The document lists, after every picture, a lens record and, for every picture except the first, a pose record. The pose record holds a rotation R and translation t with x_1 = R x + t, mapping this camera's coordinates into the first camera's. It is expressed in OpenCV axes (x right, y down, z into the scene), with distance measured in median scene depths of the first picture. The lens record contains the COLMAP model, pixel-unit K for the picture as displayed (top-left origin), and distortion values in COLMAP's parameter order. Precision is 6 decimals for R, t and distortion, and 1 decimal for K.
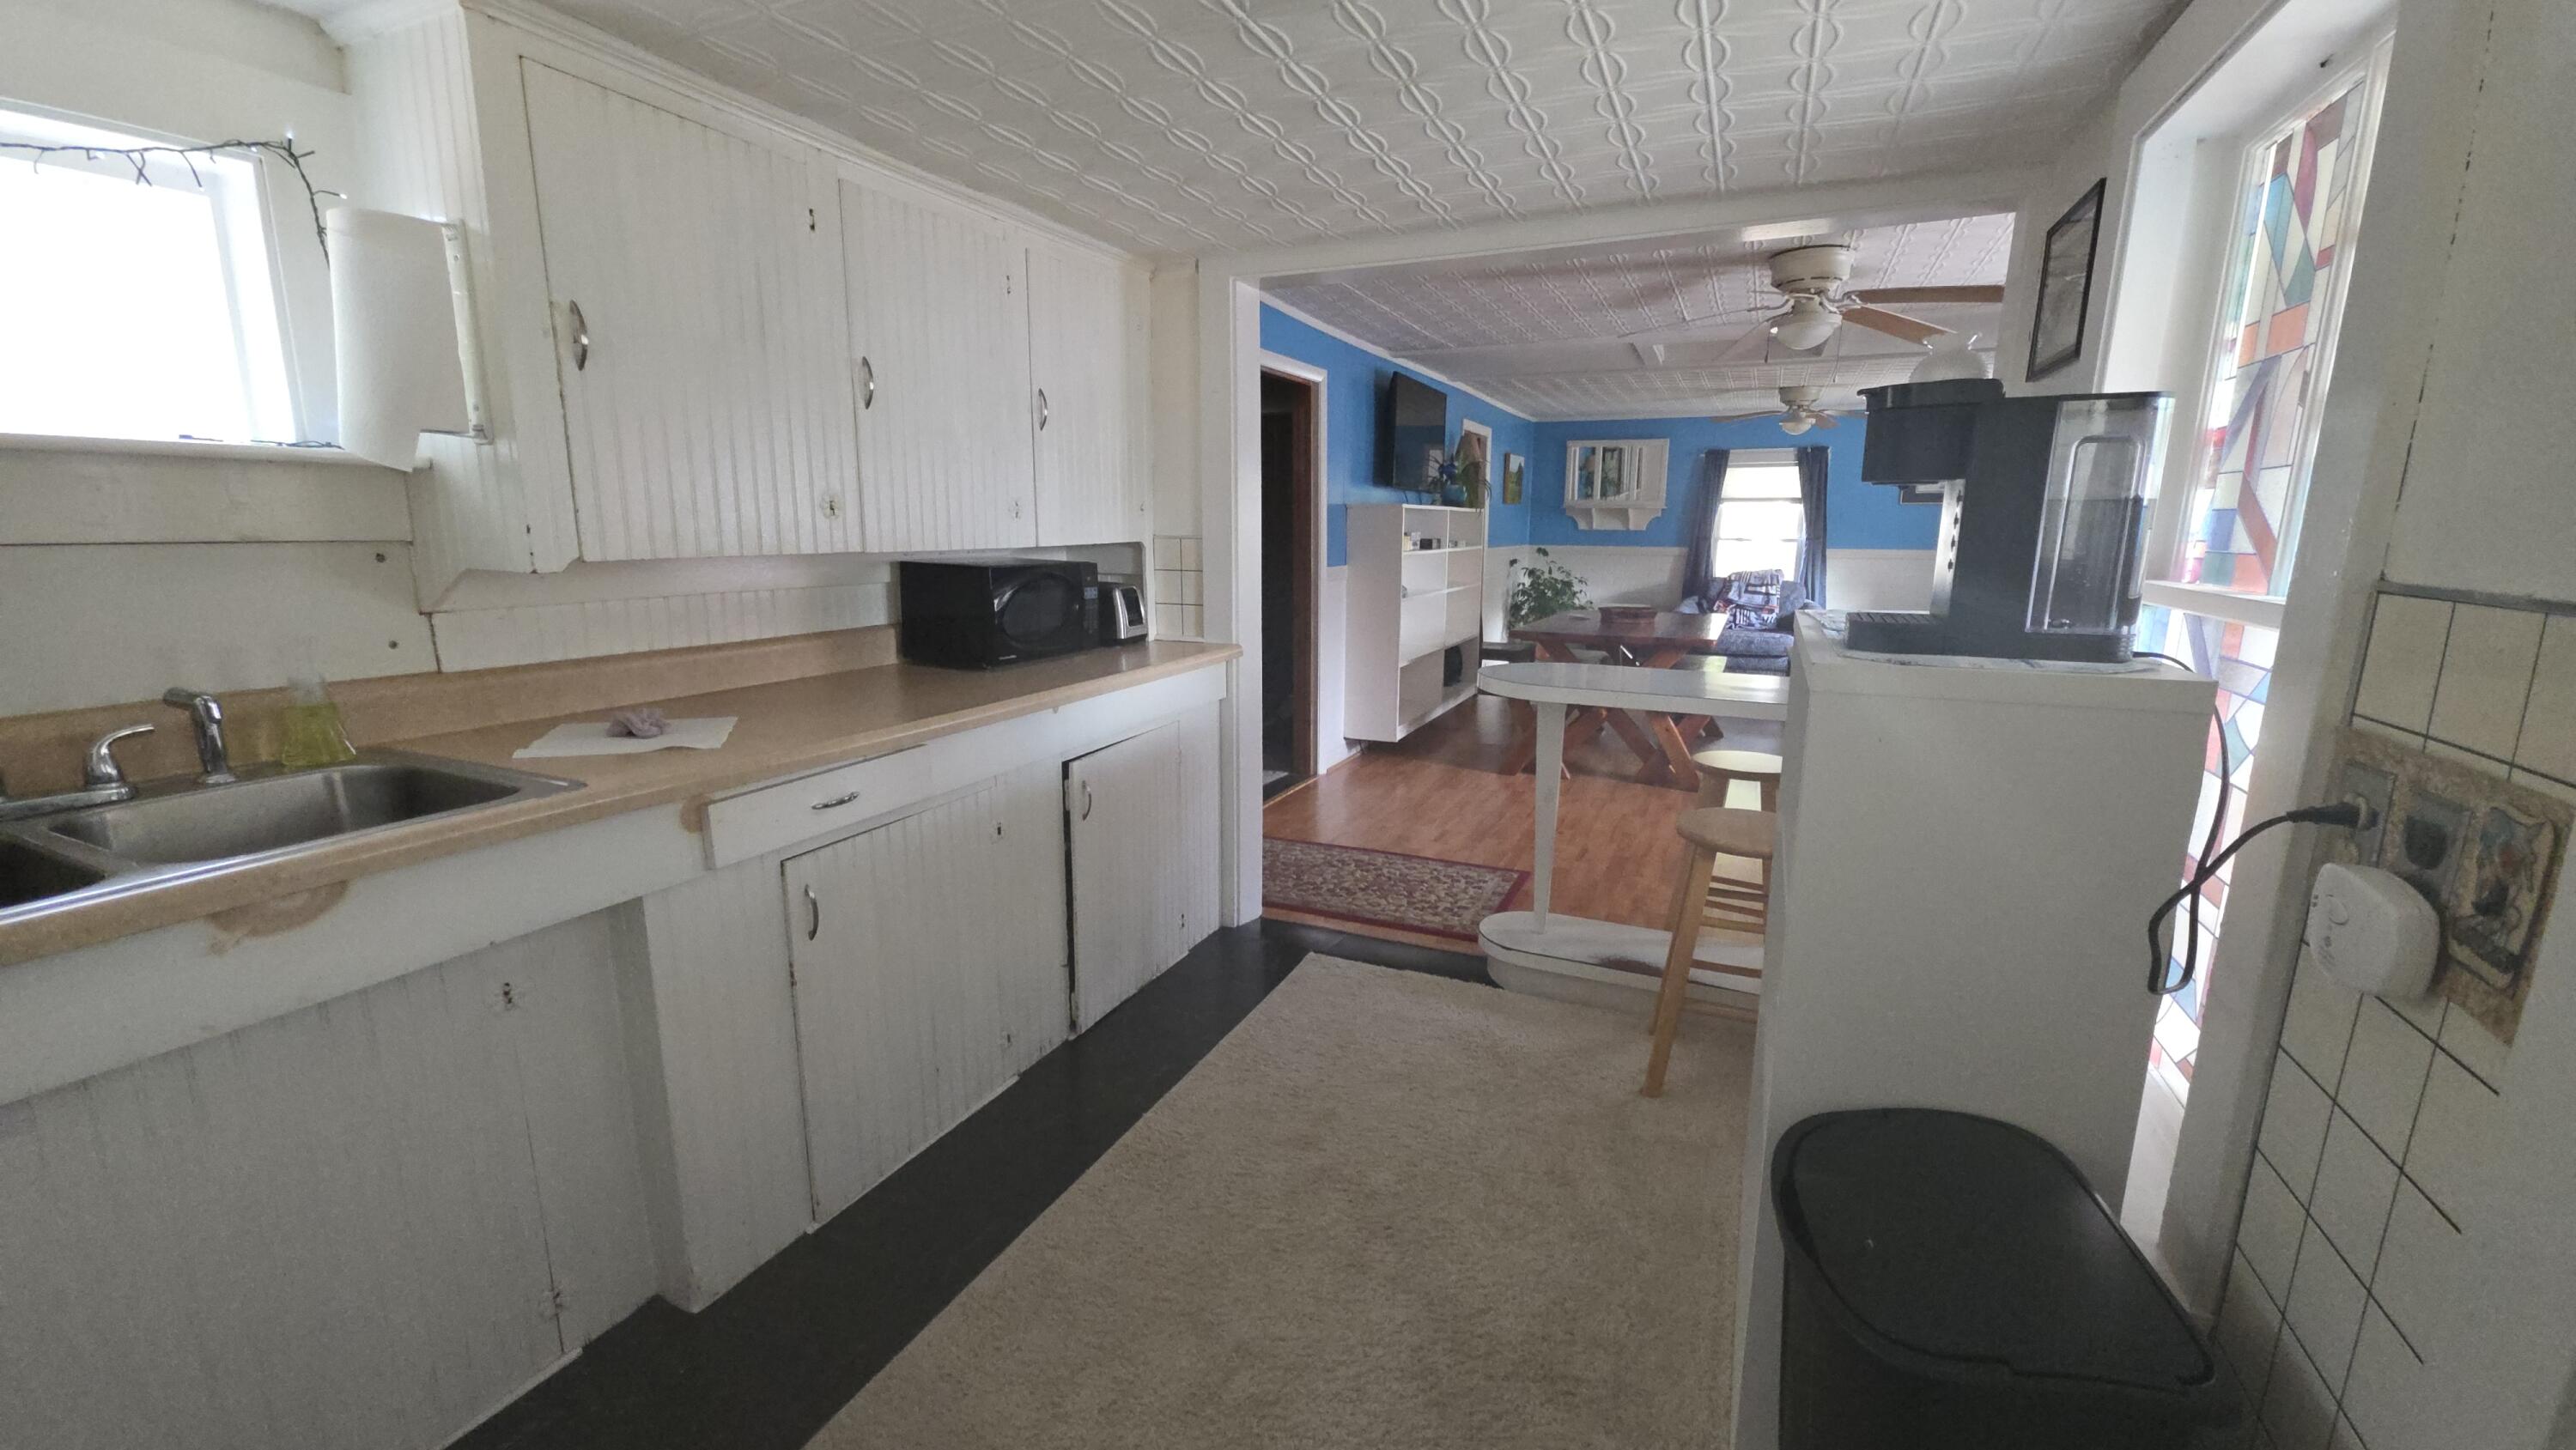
lens RADIAL K [[1024.5, 0, 1284.4], [0, 1024.5, 730.4], [0, 0, 1]] dist [0.009825, -0.006220]
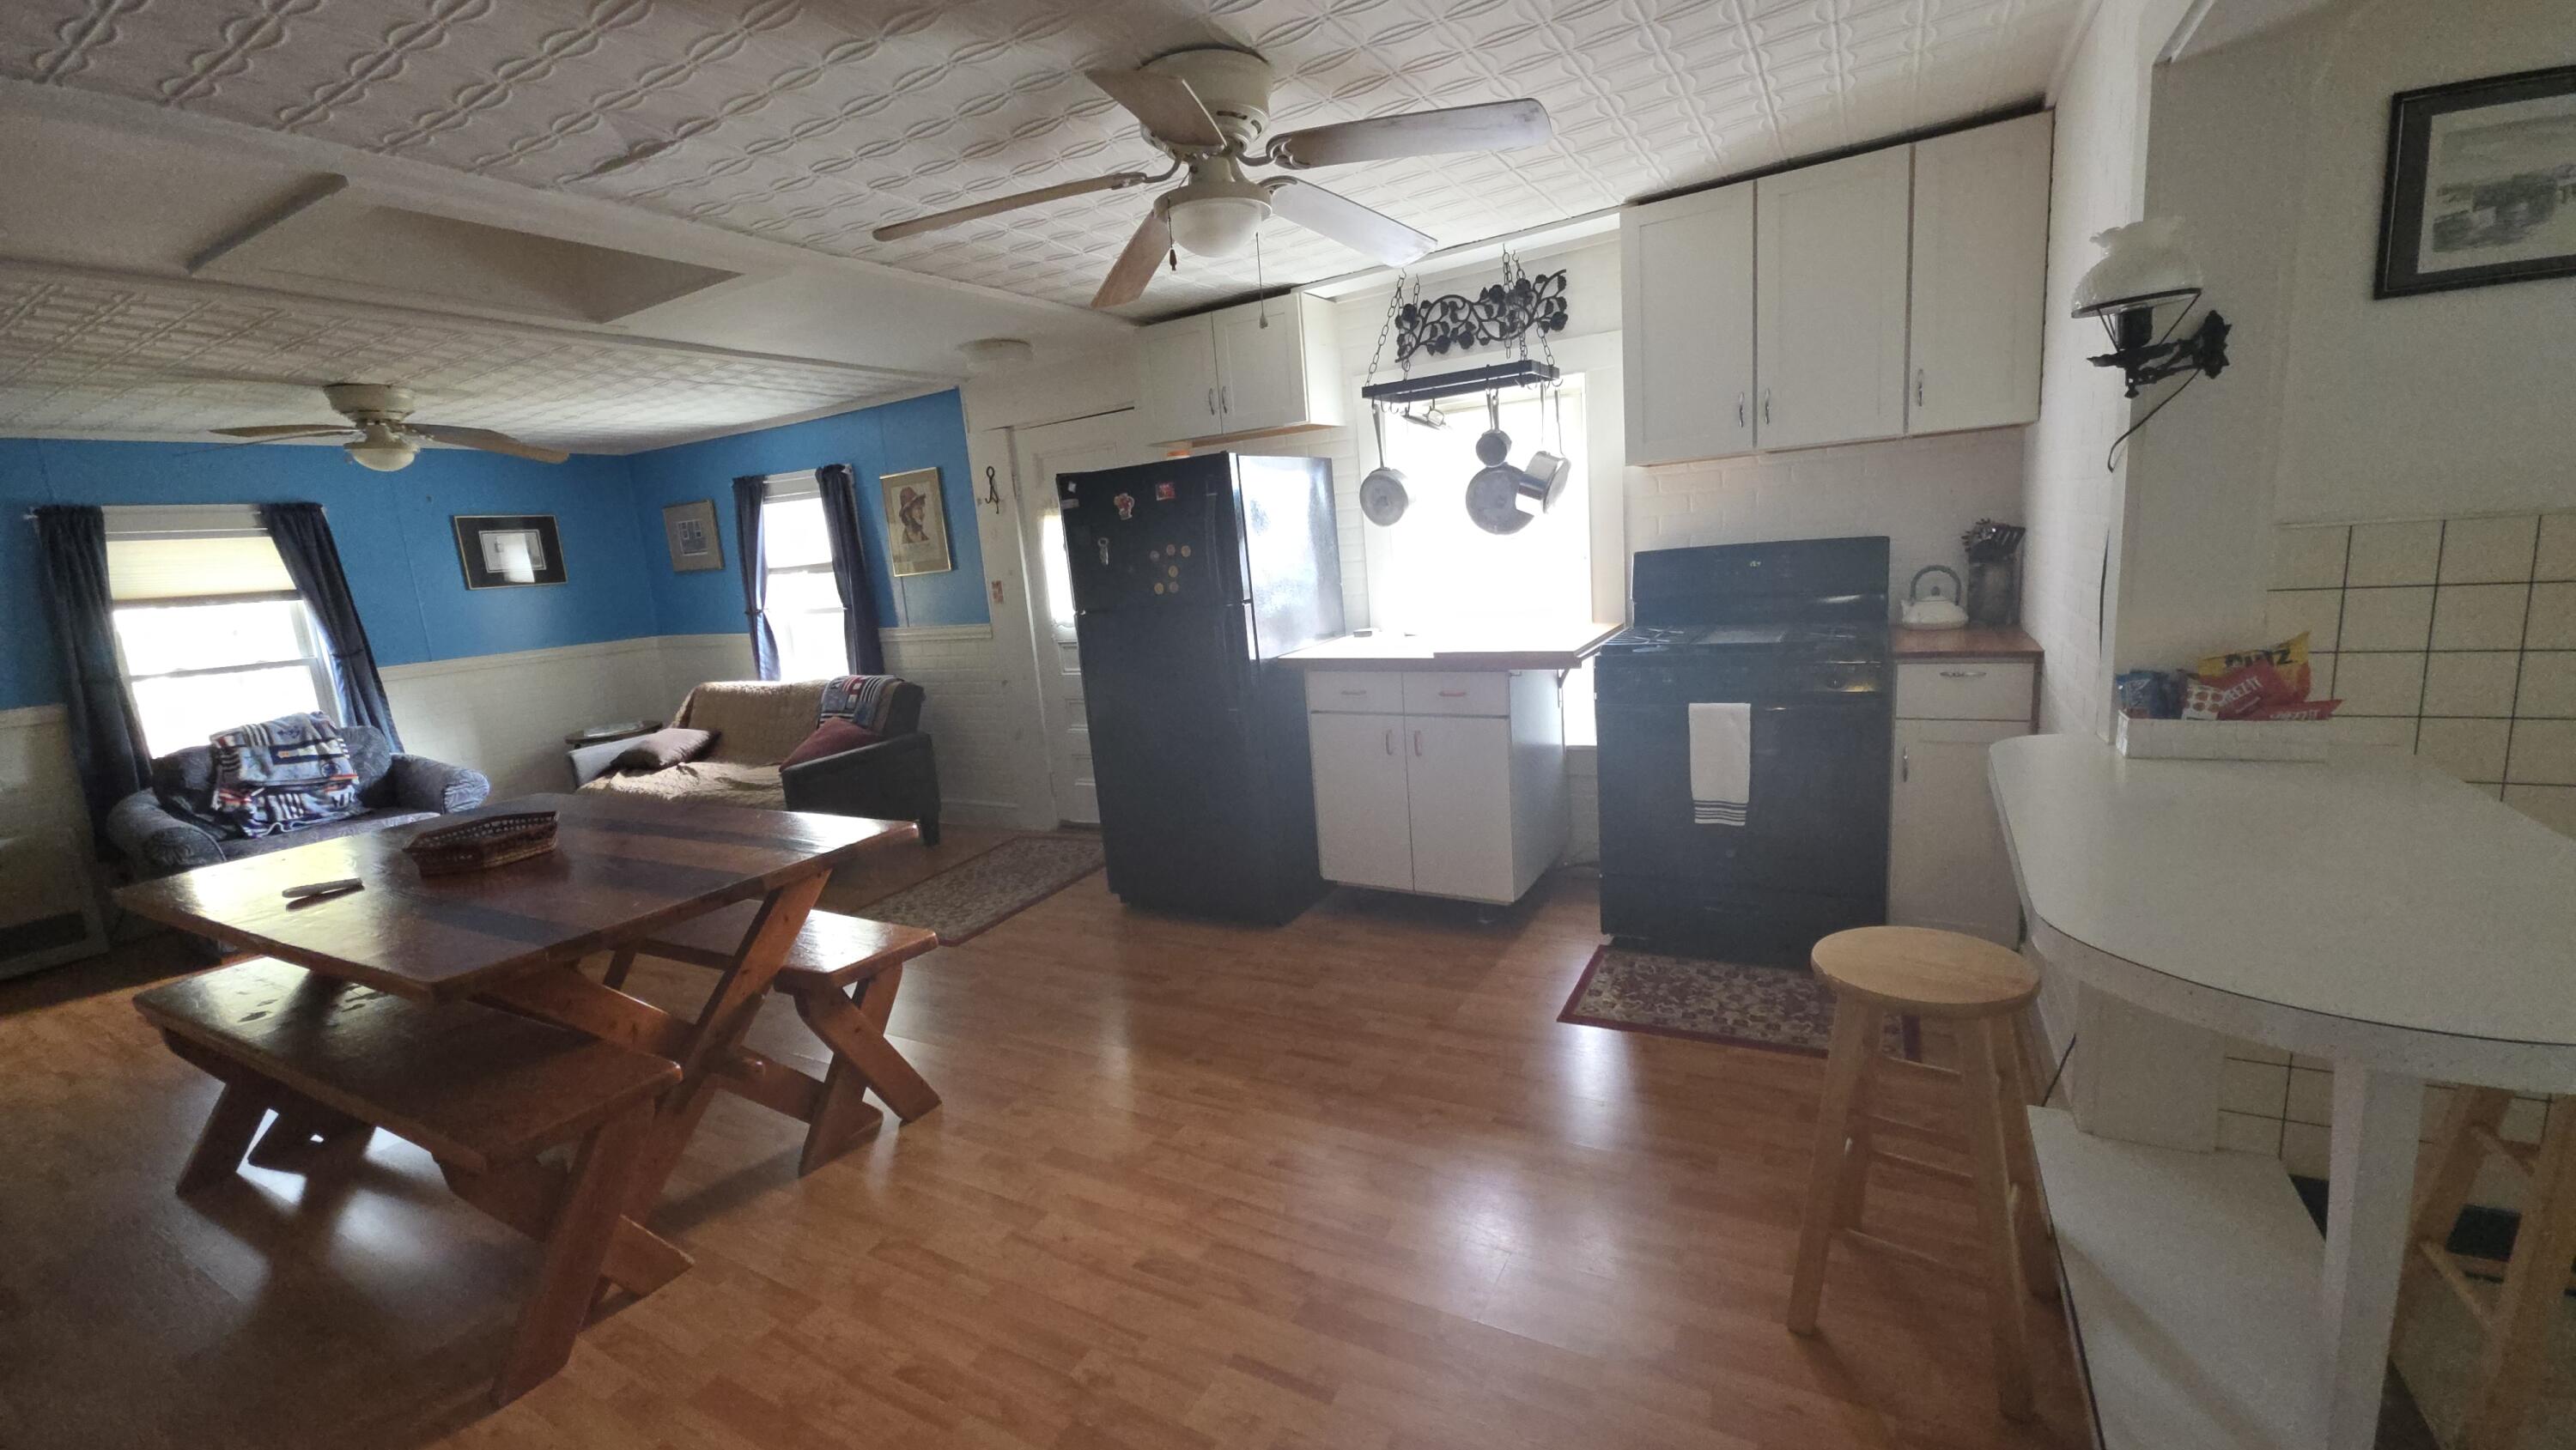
lens RADIAL K [[1024.5, 0, 1284.2], [0, 1024.5, 728.6], [0, 0, 1]] dist [0.009825, -0.006220]
pose [[0.087923, -0.187061, 0.978406, -0.018145], [0.272238, 0.949329, 0.157038, -0.049619], [-0.958205, 0.252552, 0.134393, 0.221422]]
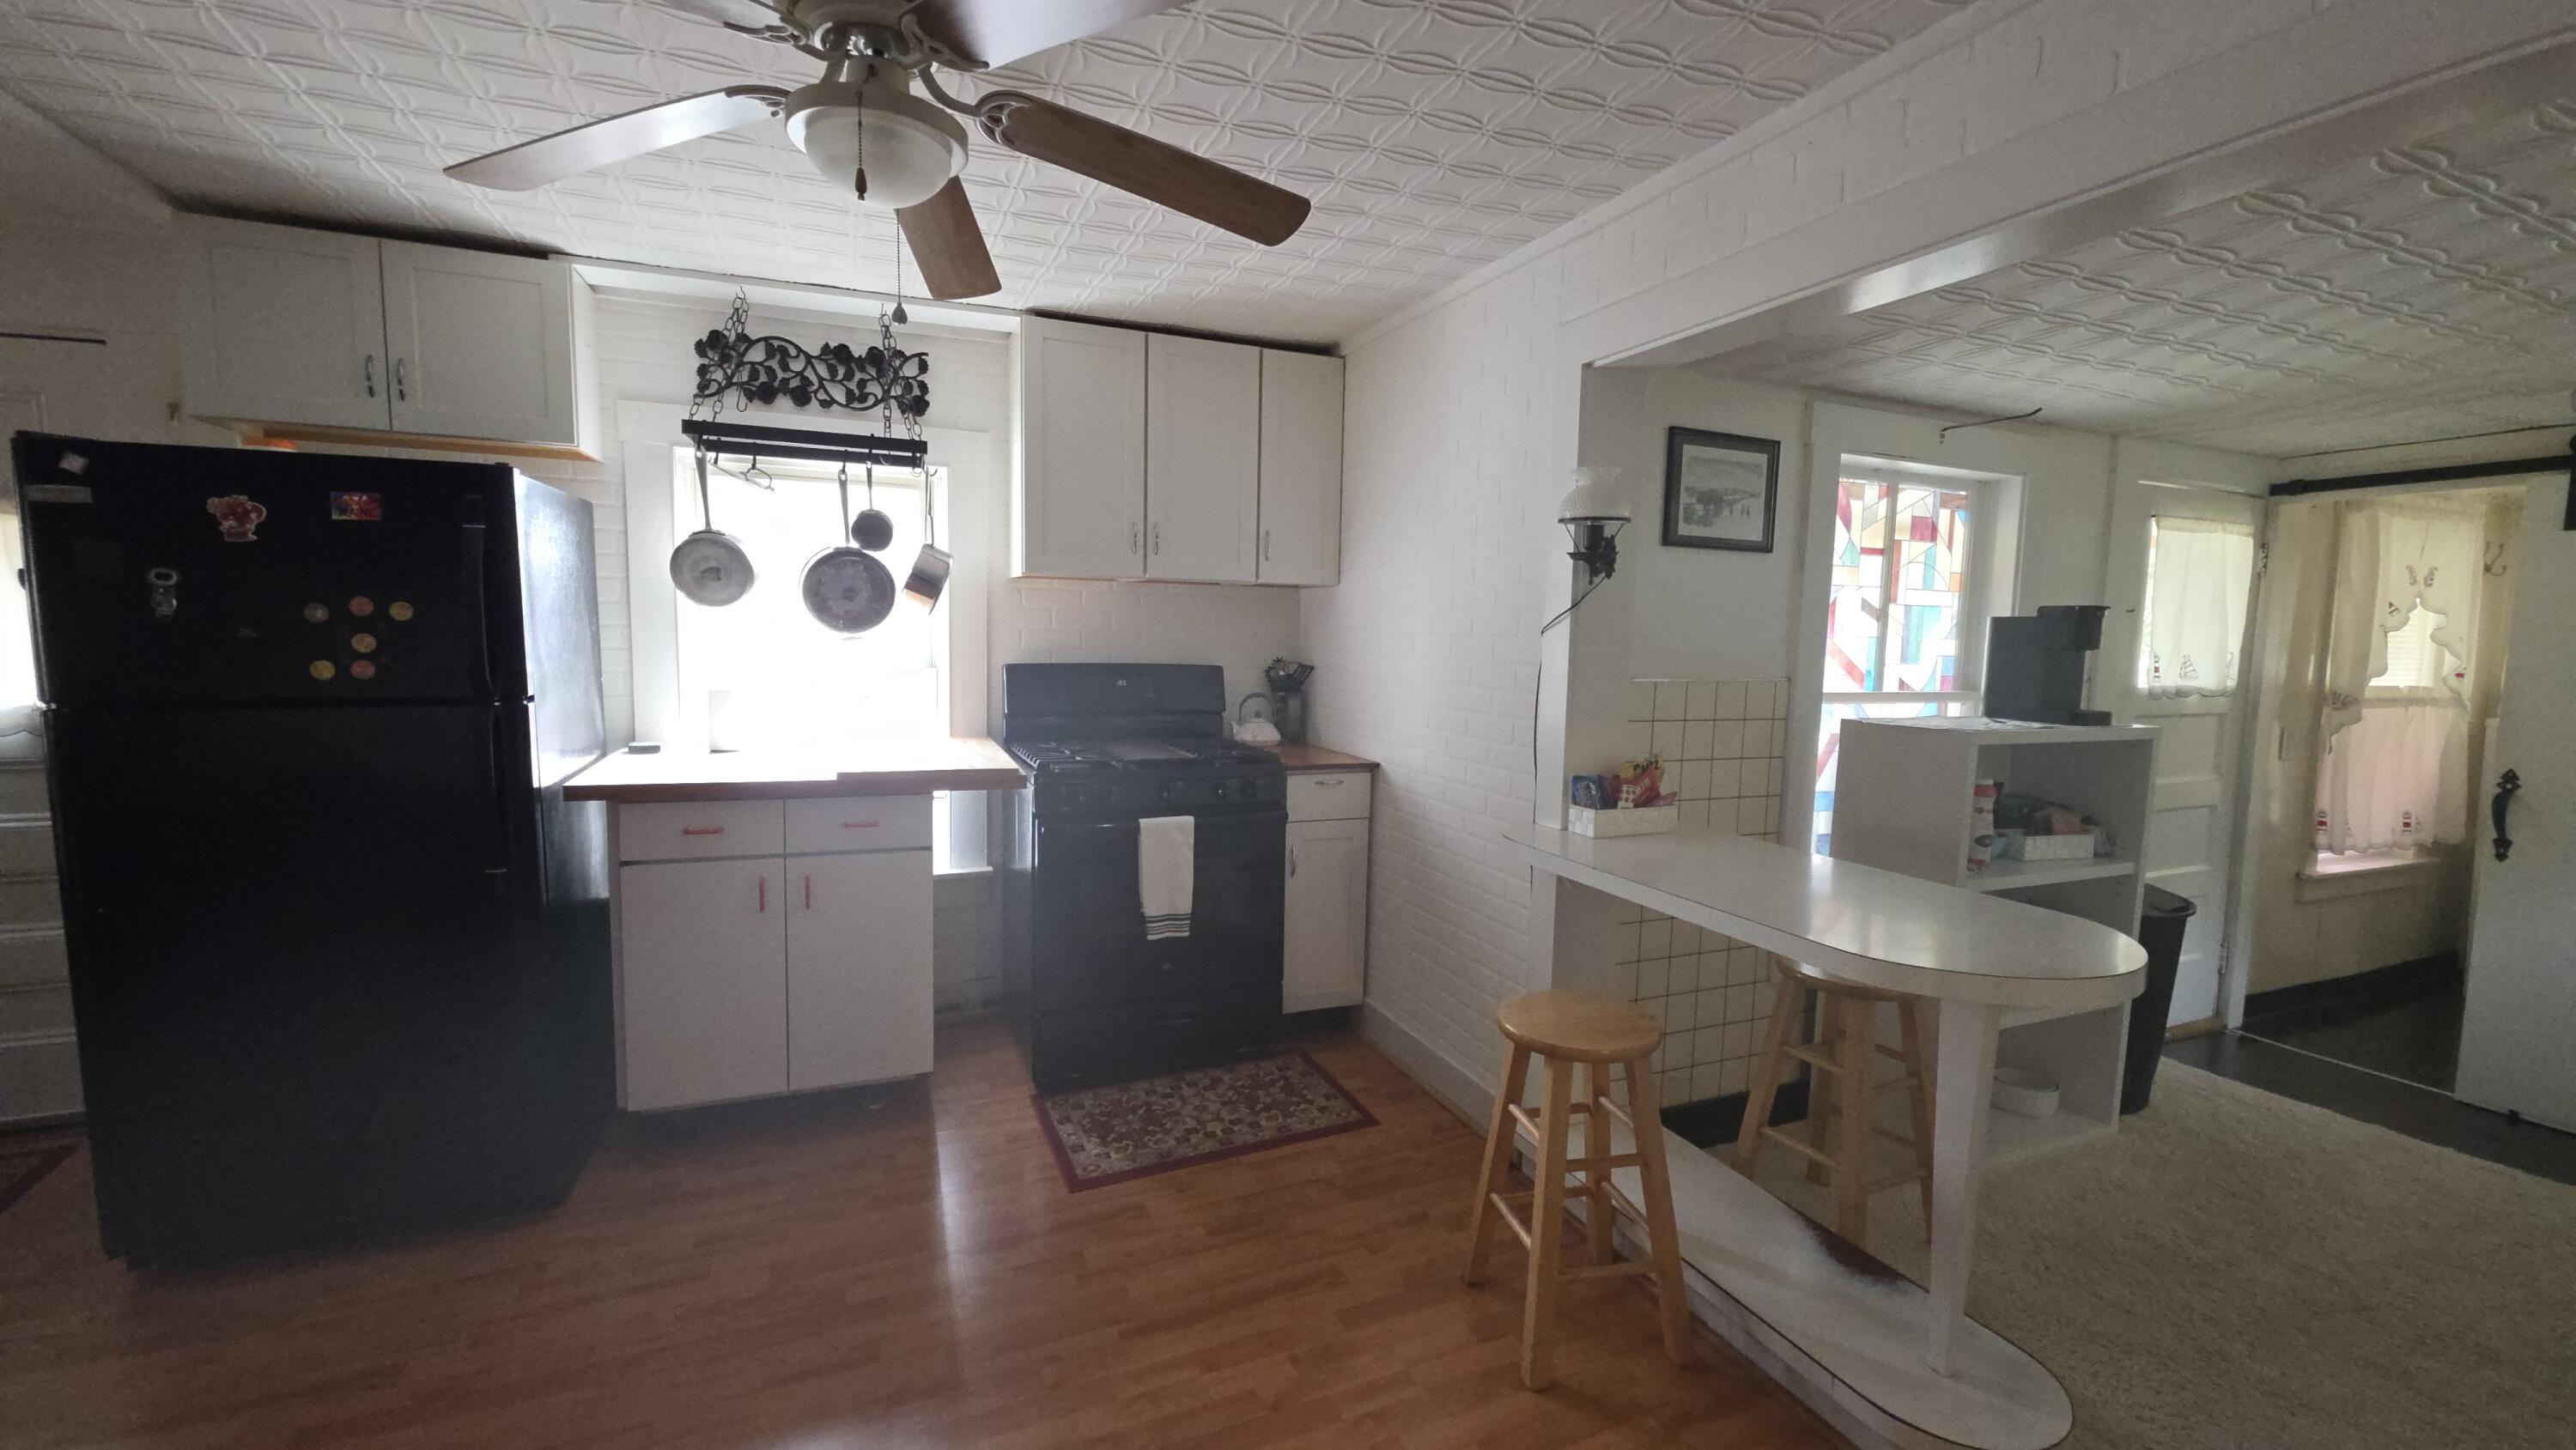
lens RADIAL K [[1024.5, 0, 1283.0], [0, 1024.5, 728.5], [0, 0, 1]] dist [0.009825, -0.006220]
pose [[-0.741033, -0.082249, 0.666412, 0.028826], [0.107867, 0.964998, 0.239046, -0.061558], [-0.662748, 0.249025, -0.706224, 0.282293]]
